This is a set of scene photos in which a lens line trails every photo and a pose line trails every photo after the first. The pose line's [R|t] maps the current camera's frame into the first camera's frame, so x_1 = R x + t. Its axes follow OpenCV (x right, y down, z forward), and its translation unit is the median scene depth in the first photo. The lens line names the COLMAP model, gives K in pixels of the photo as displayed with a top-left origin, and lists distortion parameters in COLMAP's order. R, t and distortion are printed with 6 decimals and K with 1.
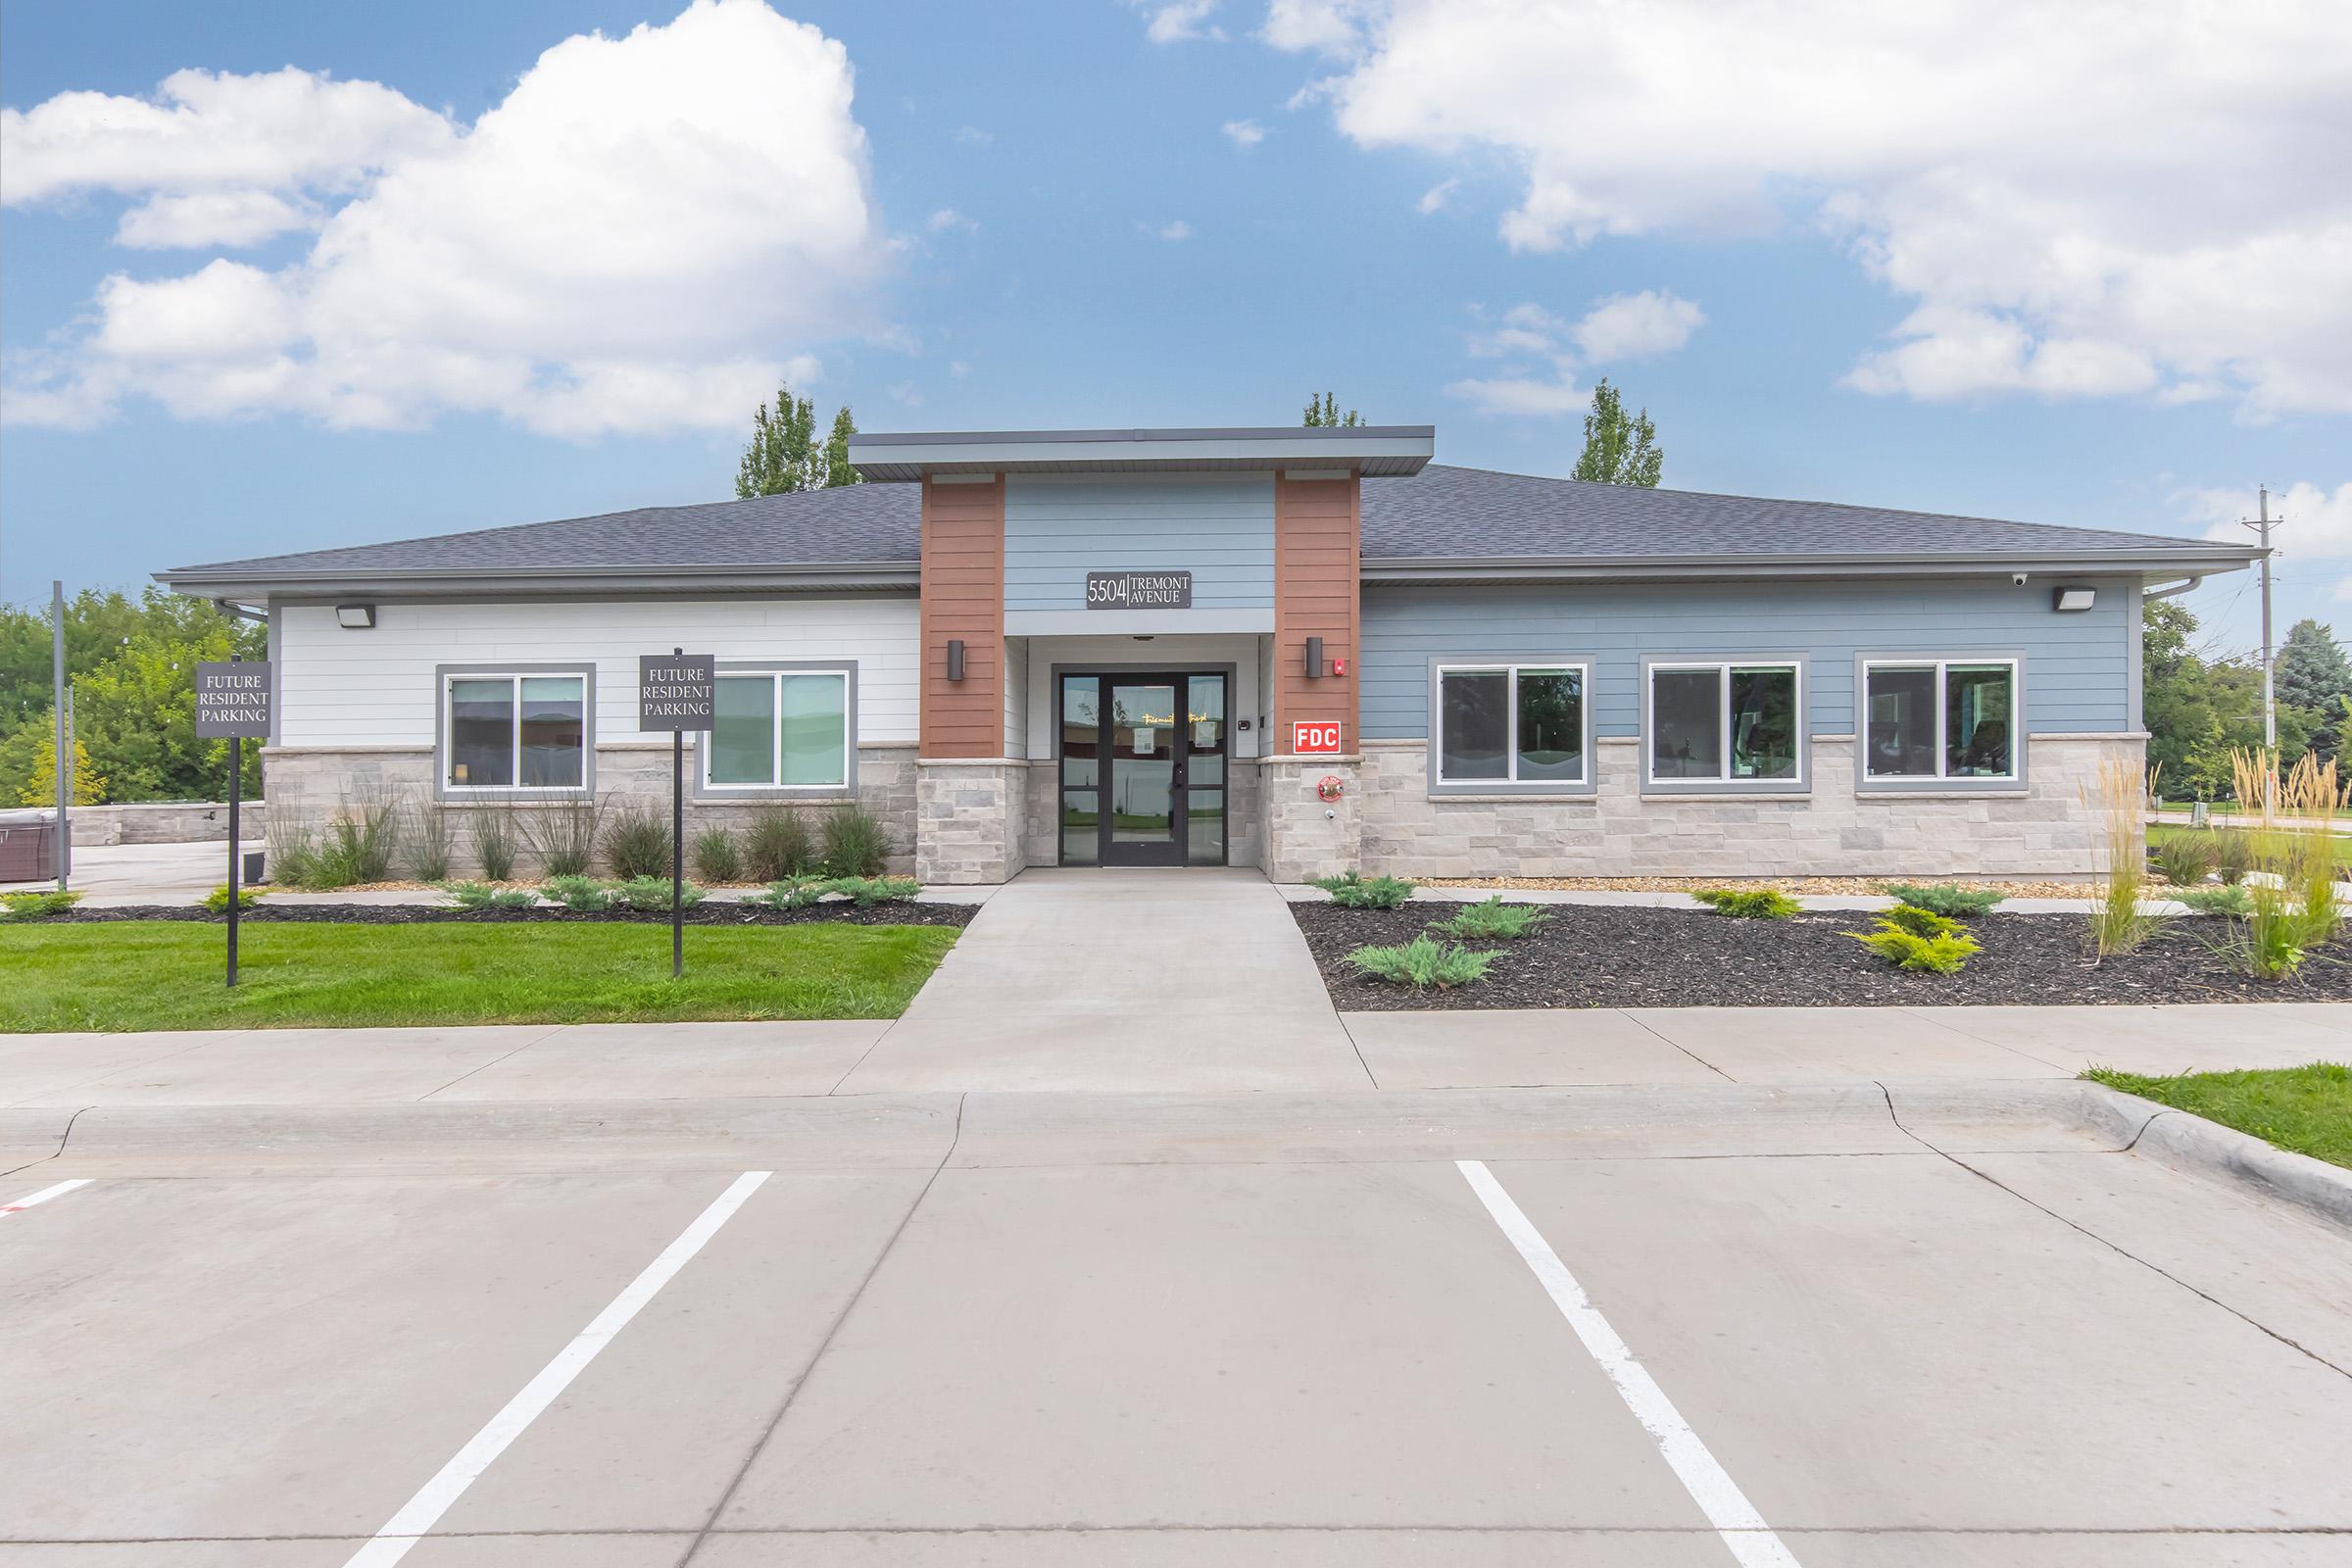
lens RADIAL K [[1417.2, 0, 1159.4], [0, 1417.2, 747.1], [0, 0, 1]] dist [-0.000172, 0.002846]
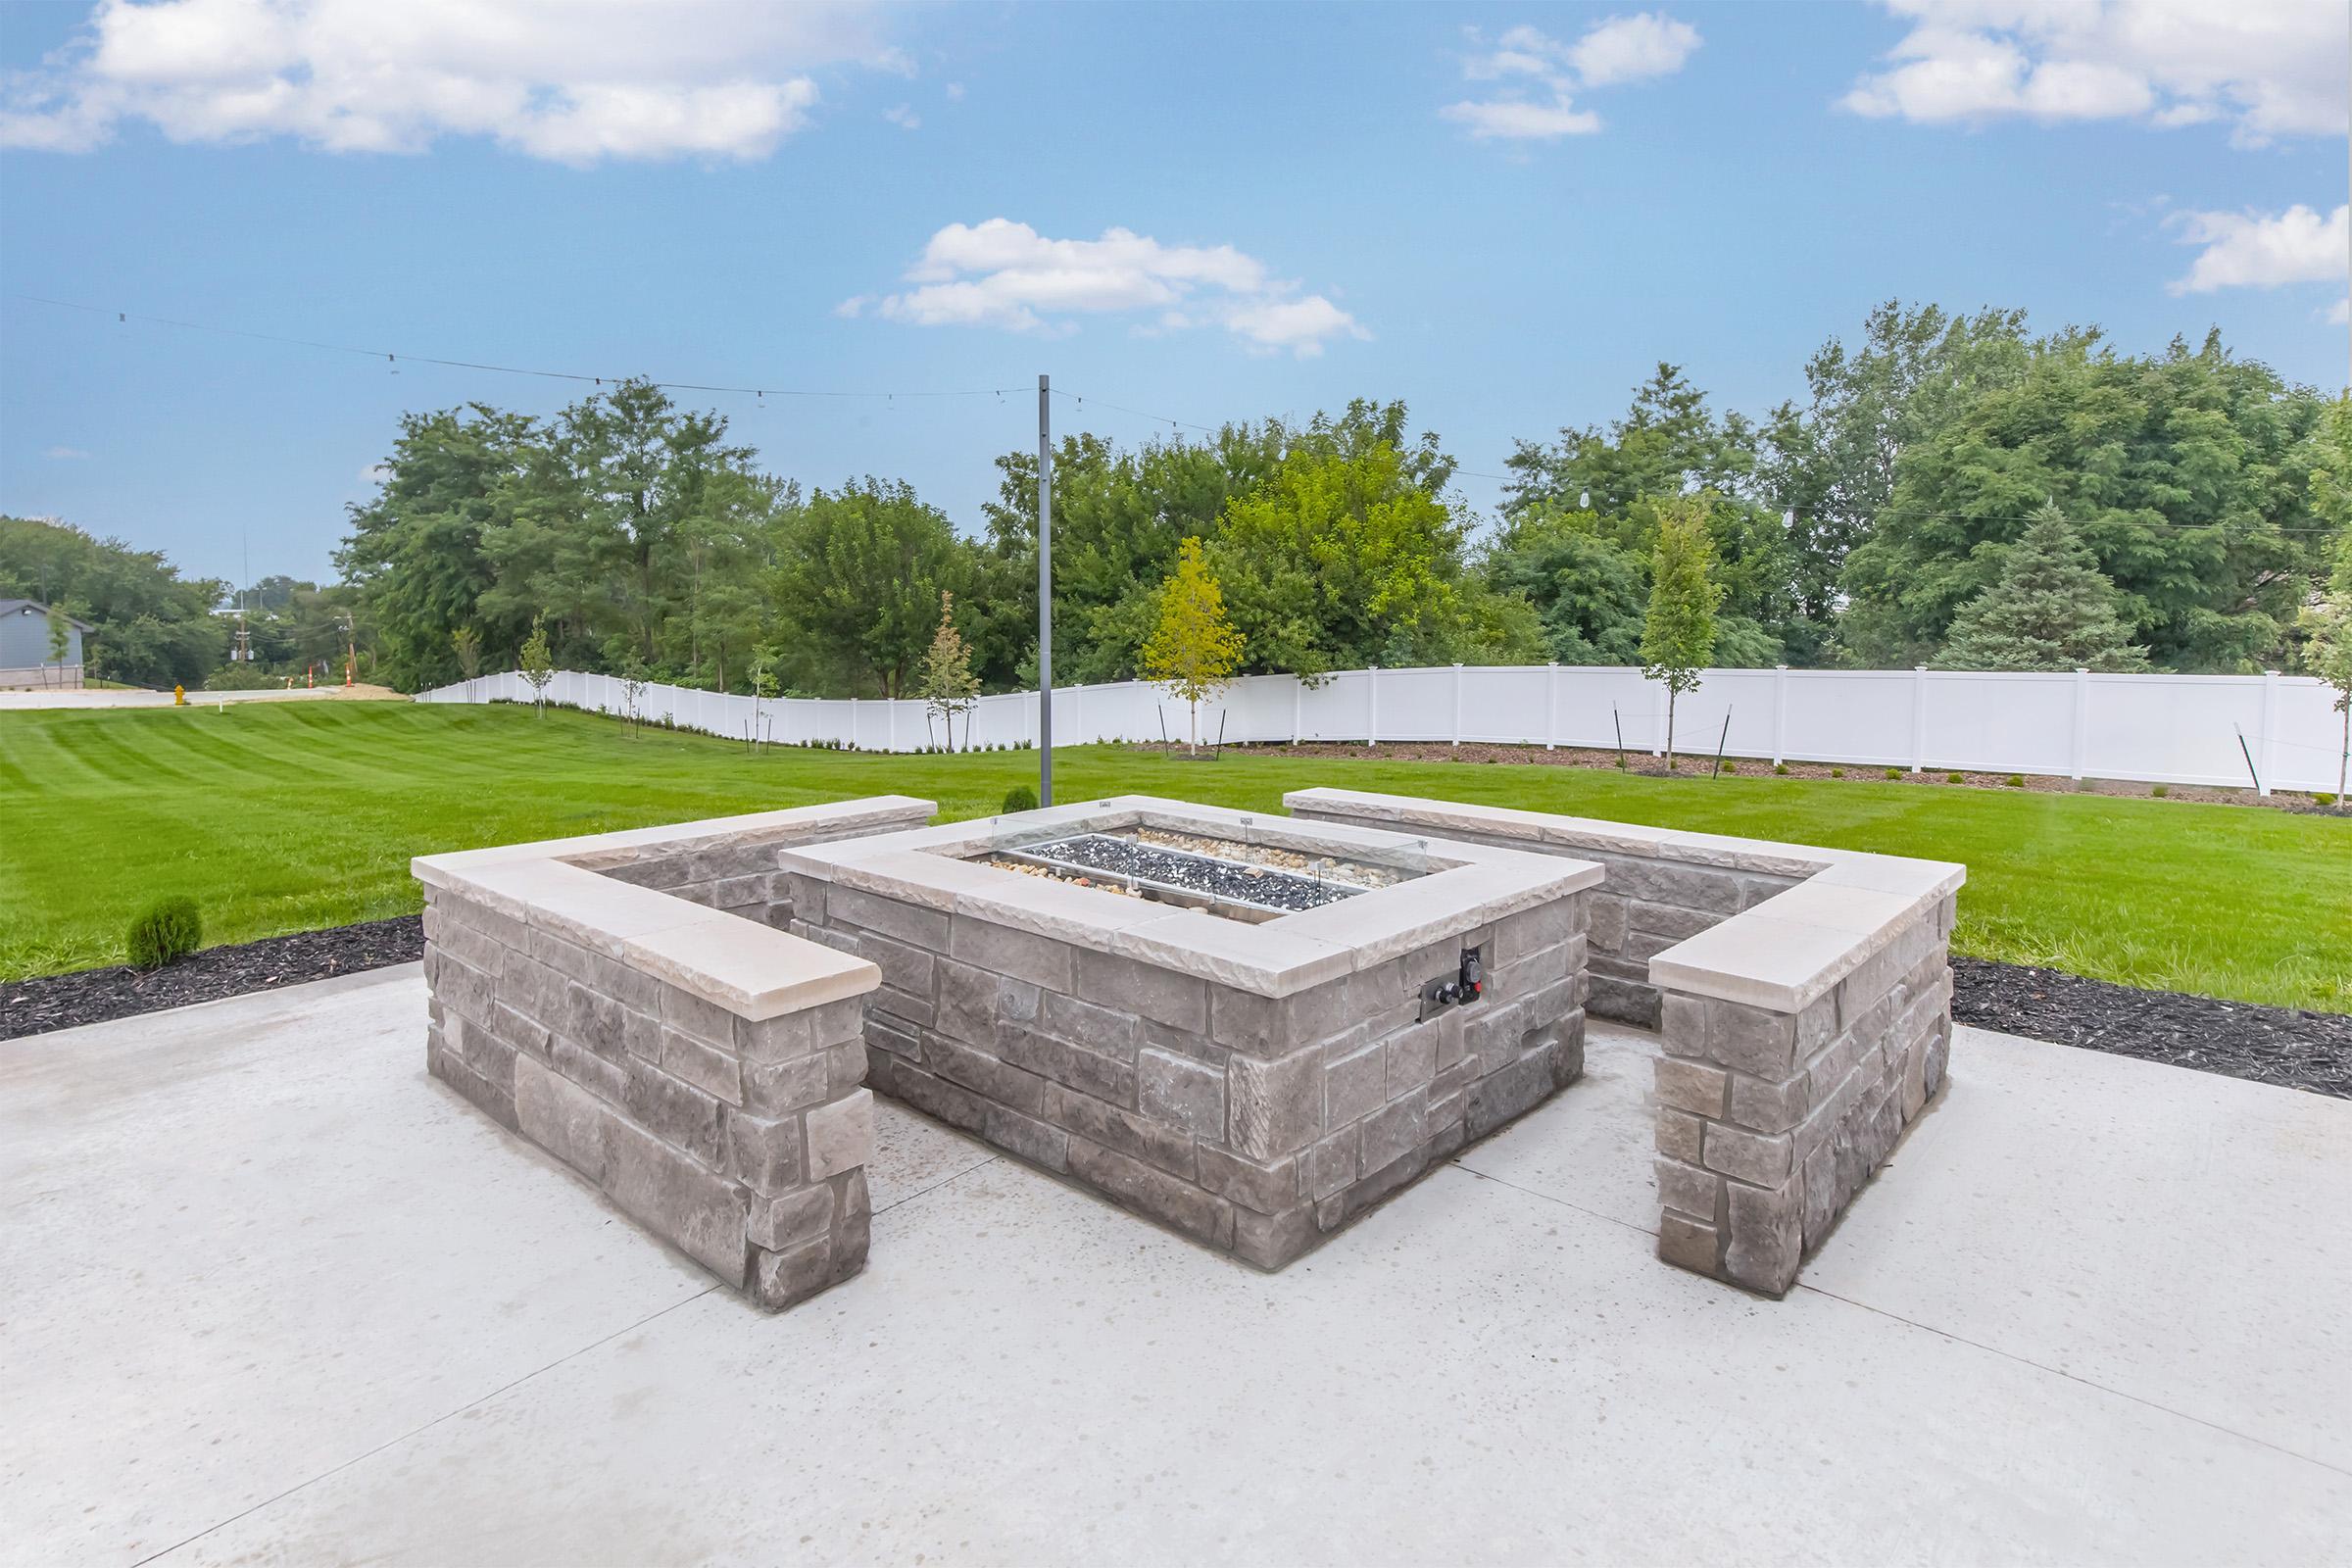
lens RADIAL K [[1200.3, 0, 1147.4], [0, 1200.3, 771.8], [0, 0, 1]] dist [0.004878, -0.000190]
pose [[0.721424, 0.089033, -0.686746, -0.320771], [0.005797, 0.990889, 0.134553, 0.008666], [0.692469, -0.101052, 0.714336, 0.469887]]
